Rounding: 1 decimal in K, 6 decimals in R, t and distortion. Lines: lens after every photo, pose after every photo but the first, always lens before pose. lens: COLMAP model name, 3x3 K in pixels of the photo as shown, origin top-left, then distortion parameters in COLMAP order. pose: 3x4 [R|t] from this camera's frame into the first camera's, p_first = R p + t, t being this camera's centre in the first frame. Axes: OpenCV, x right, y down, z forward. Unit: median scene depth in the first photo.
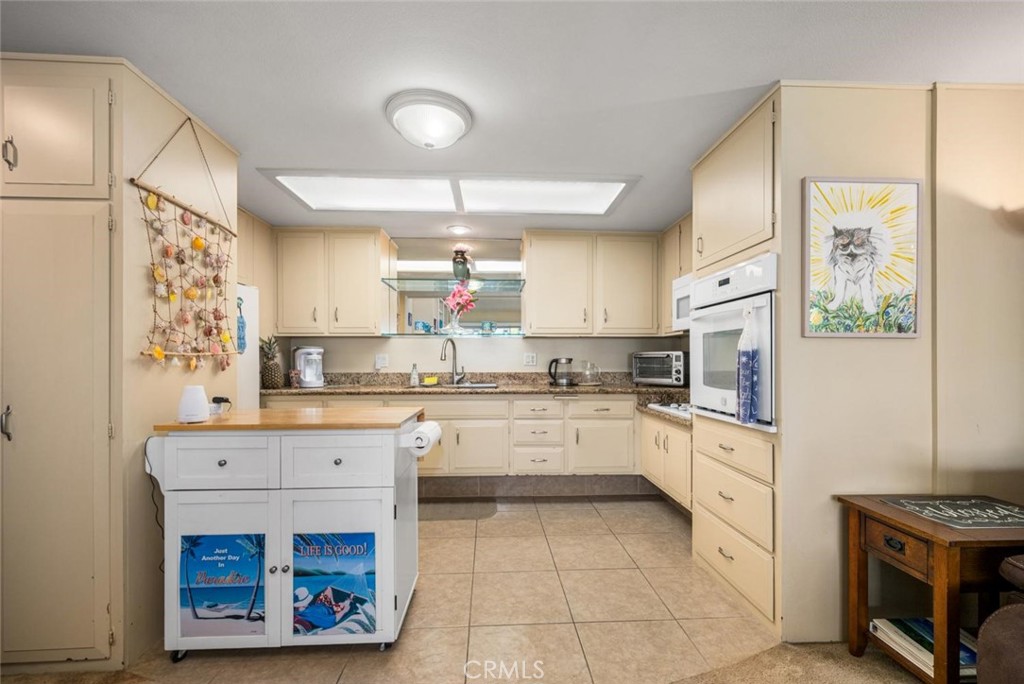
lens RADIAL K [[419.6, 0, 511.4], [0, 419.6, 359.8], [0, 0, 1]] dist [0.003030, -0.001039]
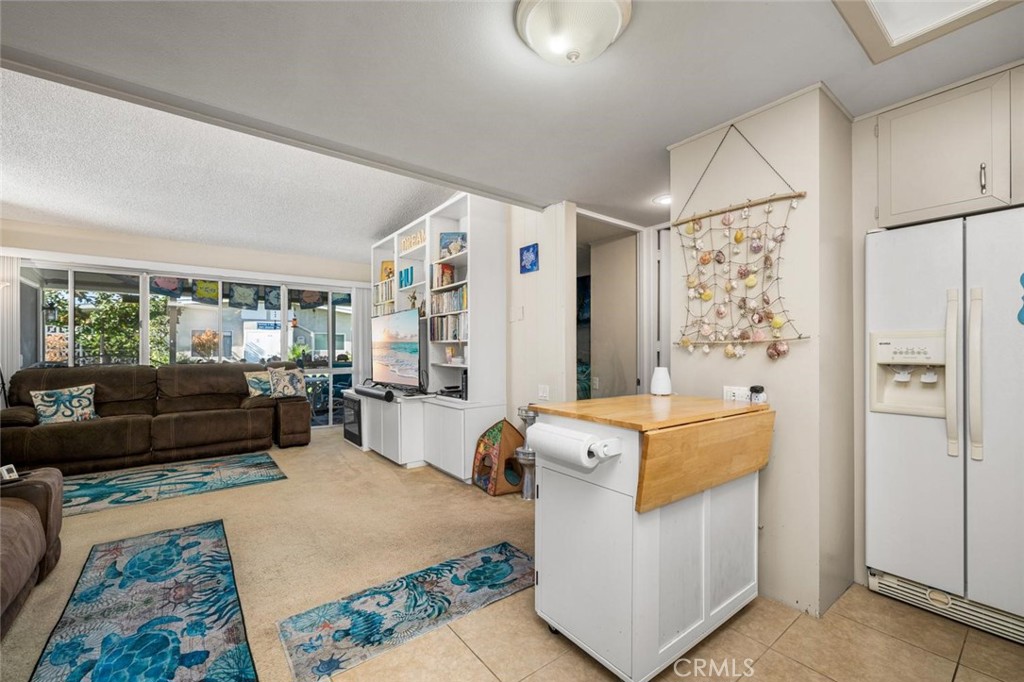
lens RADIAL K [[419.6, 0, 512.8], [0, 419.6, 350.9], [0, 0, 1]] dist [0.003030, -0.001039]
pose [[-0.819561, -0.000139, -0.572992, 0.194981], [0.000273, 1.000000, -0.000634, 0.006195], [0.572992, -0.000676, -0.819561, 0.953431]]
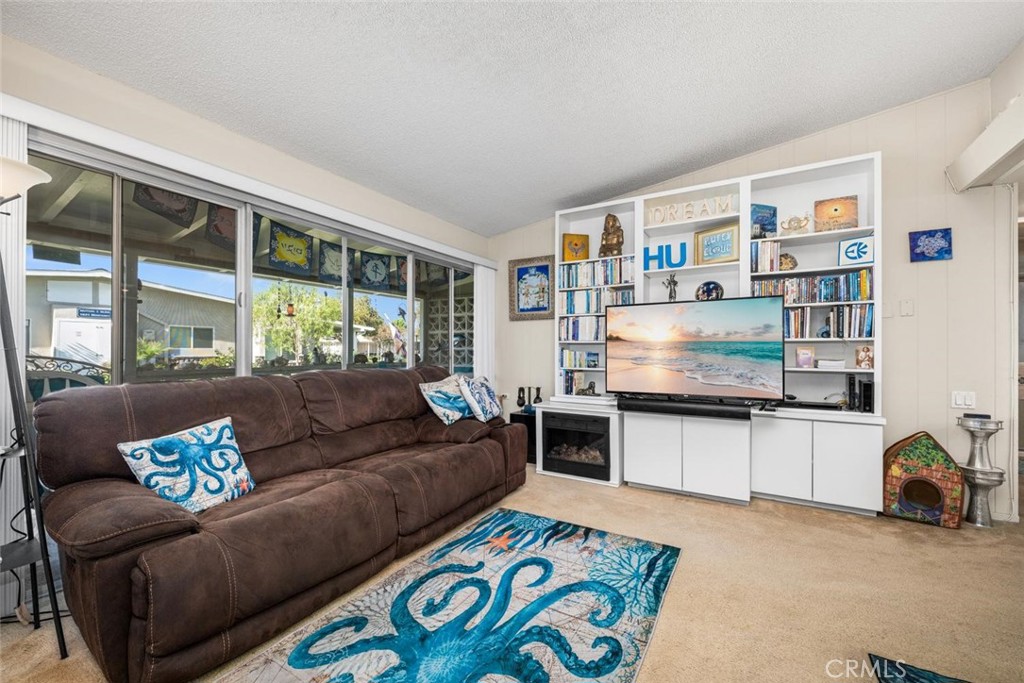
lens RADIAL K [[419.6, 0, 516.3], [0, 419.6, 346.4], [0, 0, 1]] dist [0.003030, -0.001039]
pose [[-0.540817, -0.012361, -0.841050, 0.838330], [-0.004691, 0.999921, -0.011679, 0.008265], [0.841127, -0.002371, -0.540832, -0.213458]]
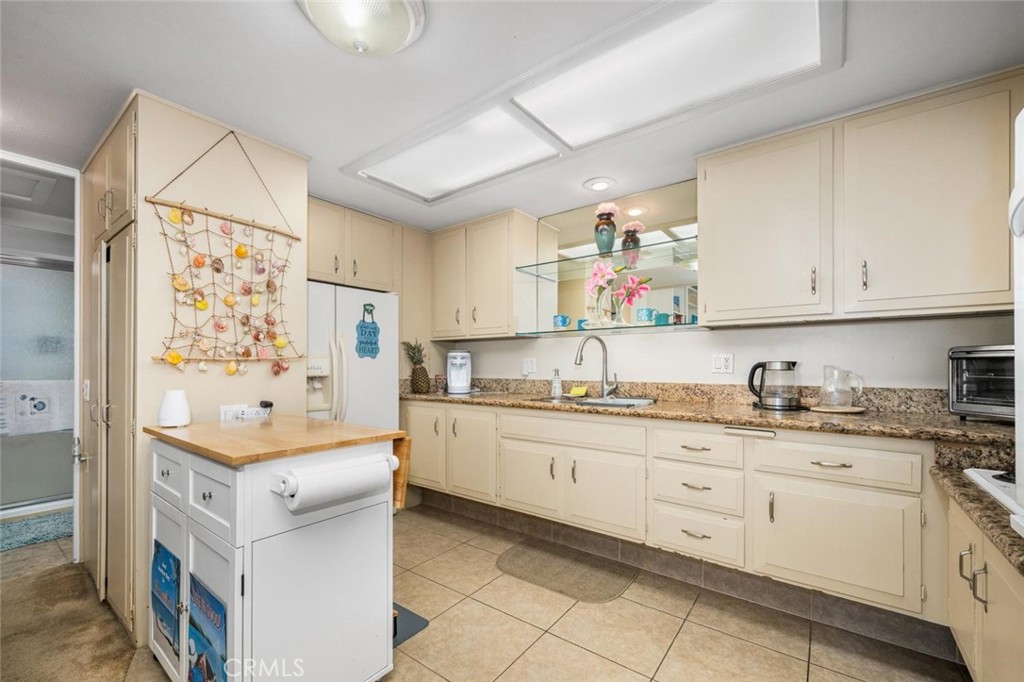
lens RADIAL K [[419.6, 0, 508.7], [0, 419.6, 365.8], [0, 0, 1]] dist [0.003030, -0.001039]
pose [[0.764270, 0.001862, -0.644894, 0.258659], [-0.000064, 0.999996, 0.002812, 0.001110], [0.644897, -0.002108, 0.764267, 0.395142]]
